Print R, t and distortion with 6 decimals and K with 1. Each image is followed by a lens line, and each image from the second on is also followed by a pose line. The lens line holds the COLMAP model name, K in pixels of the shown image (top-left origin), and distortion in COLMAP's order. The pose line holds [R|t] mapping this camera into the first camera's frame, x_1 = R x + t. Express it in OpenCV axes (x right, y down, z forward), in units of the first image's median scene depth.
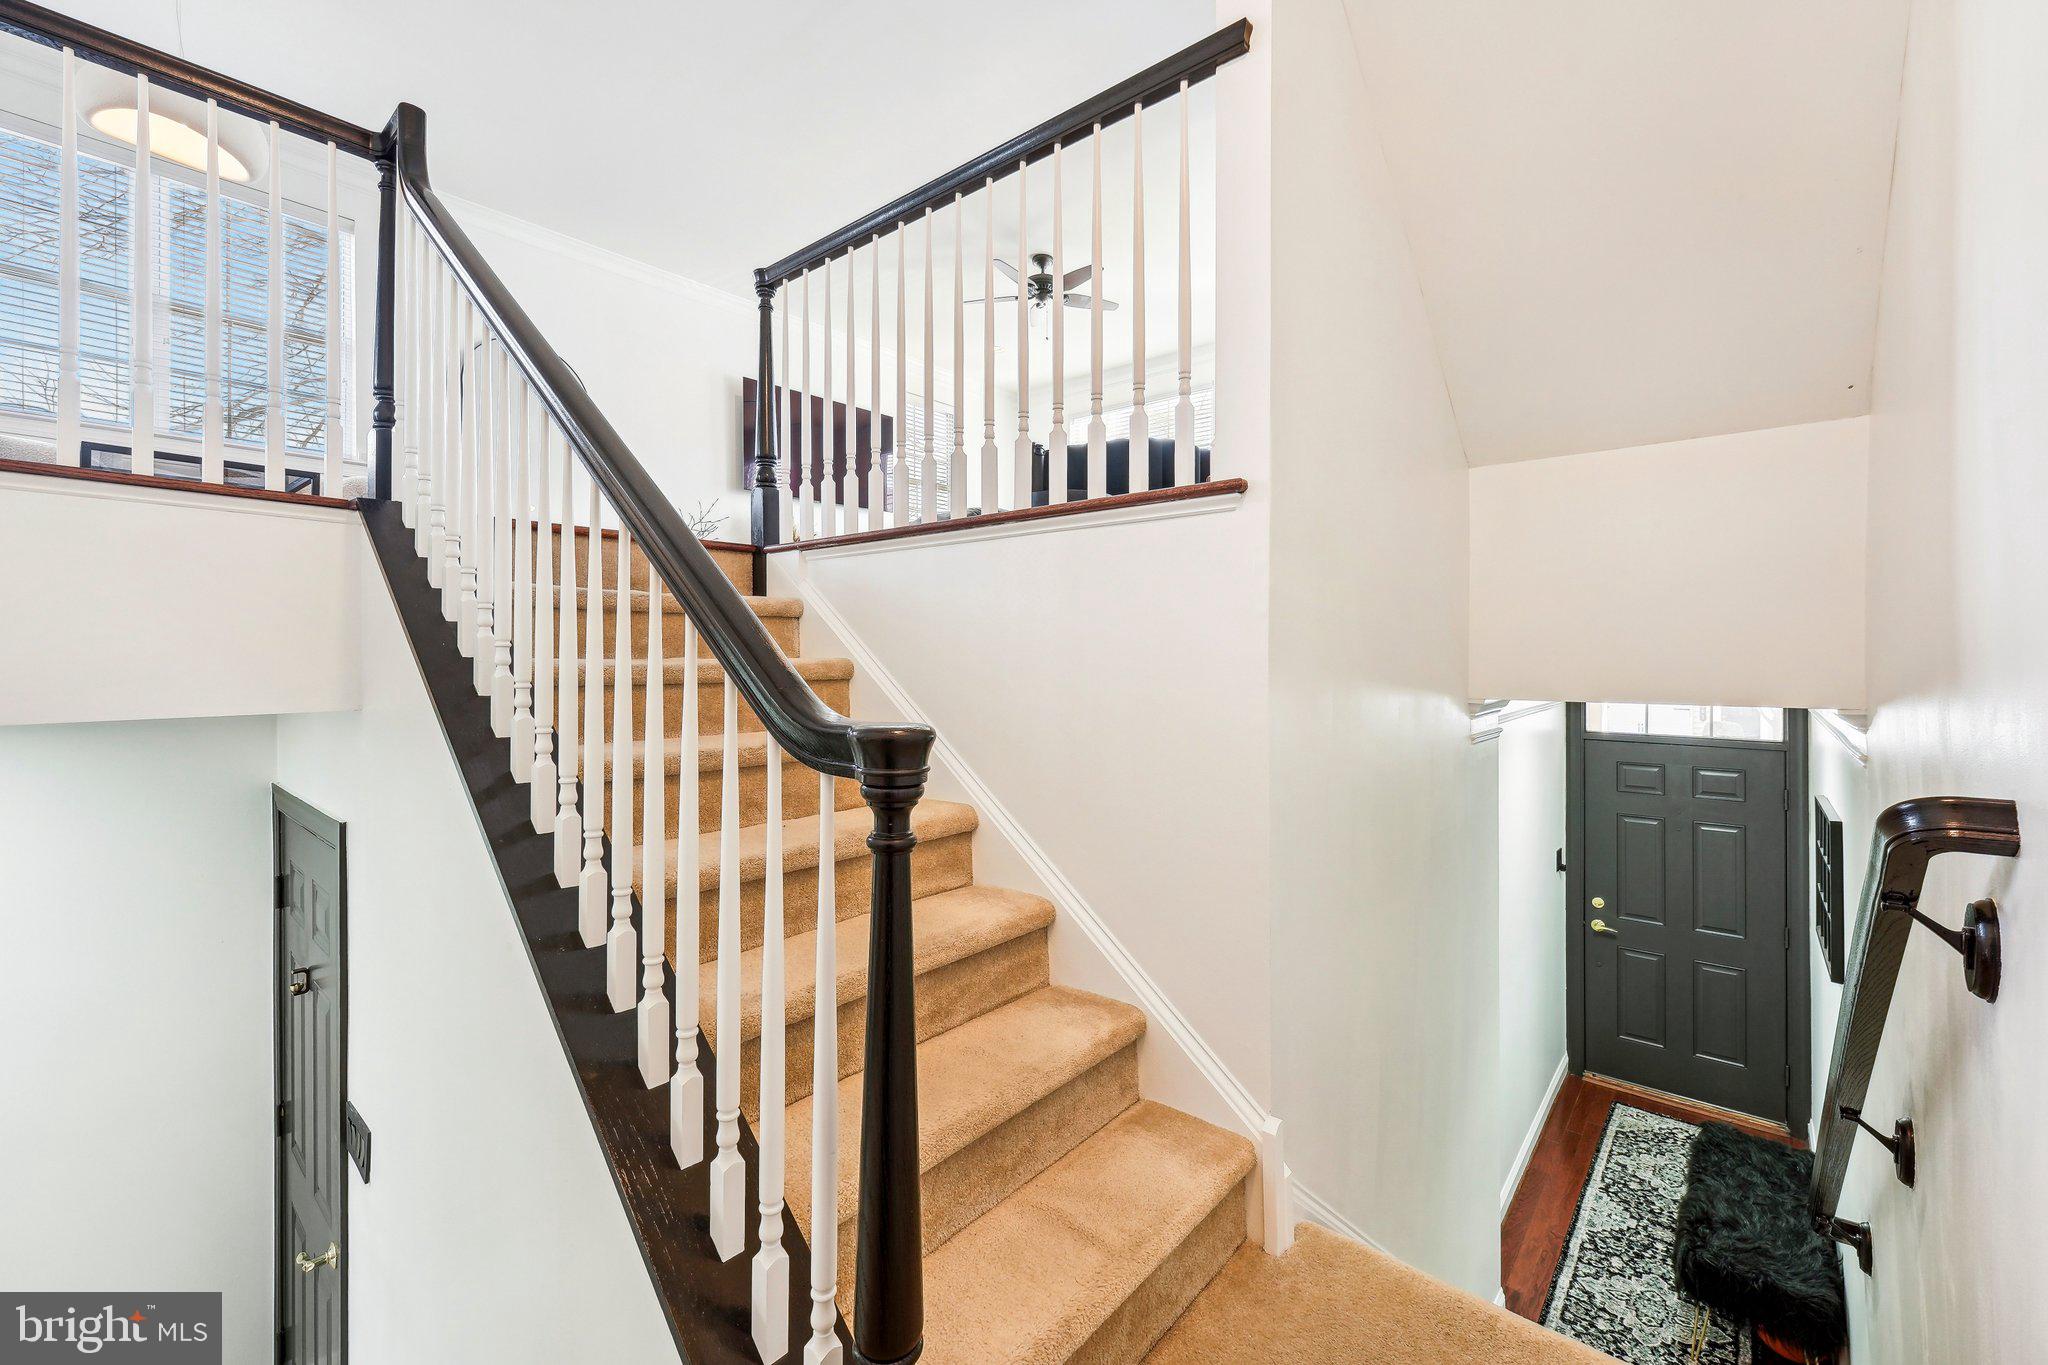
lens RADIAL K [[841.6, 0, 1023.5], [0, 841.6, 665.4], [0, 0, 1]] dist [-0.003371, 0.001943]
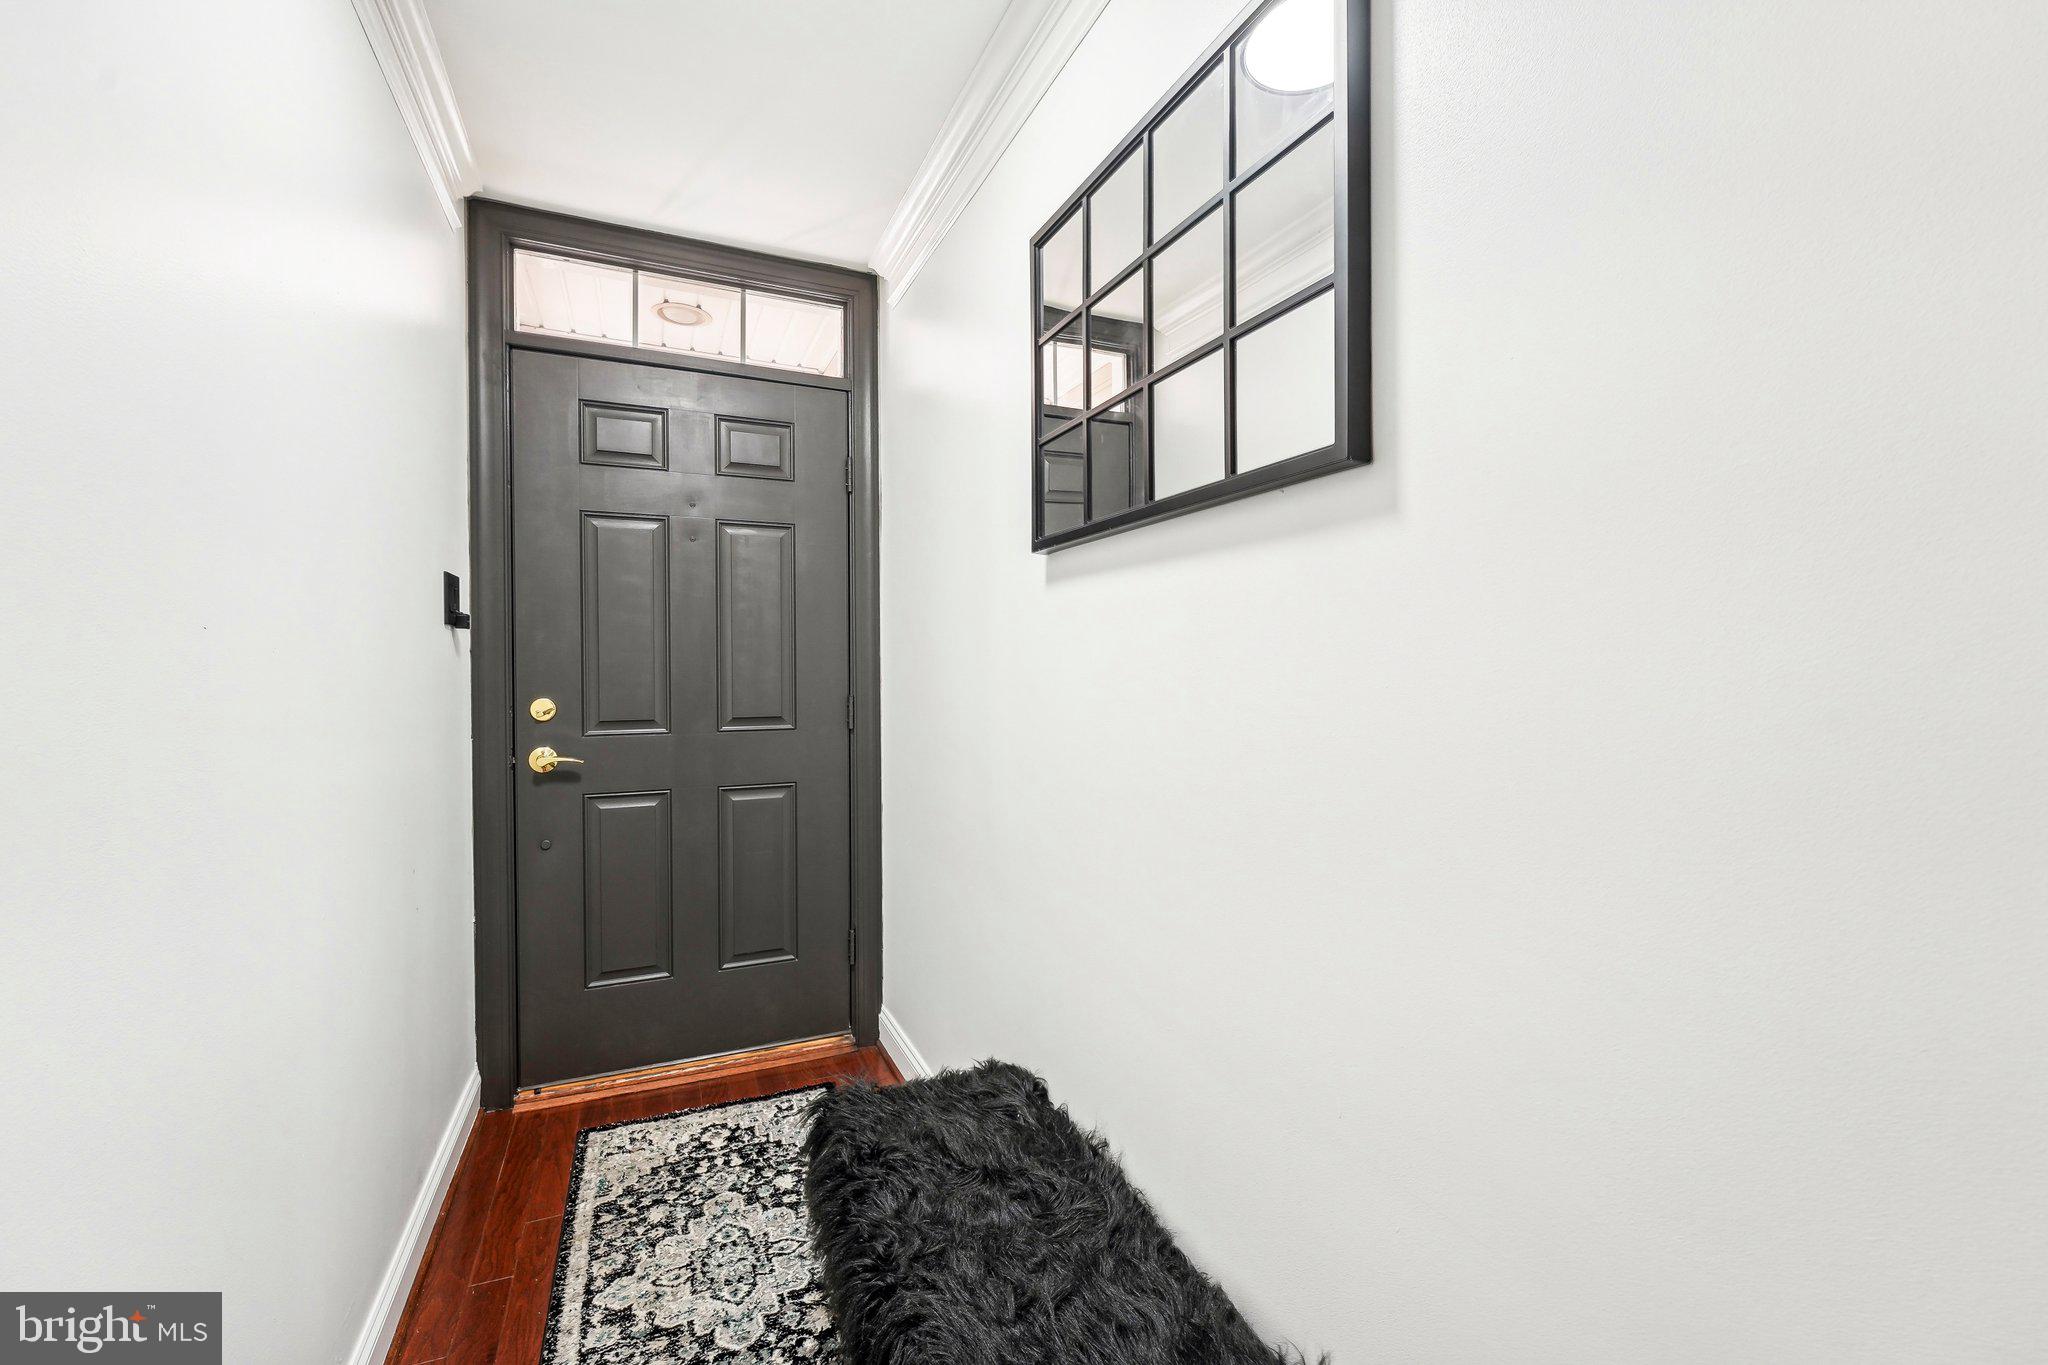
lens RADIAL K [[841.6, 0, 1025.2], [0, 841.6, 674.8], [0, 0, 1]] dist [-0.003371, 0.001943]
pose [[0.418969, -0.006510, 0.907977, 0.388532], [0.004705, 0.999976, 0.004999, 0.268431], [-0.907989, 0.002177, 0.418989, 0.584634]]
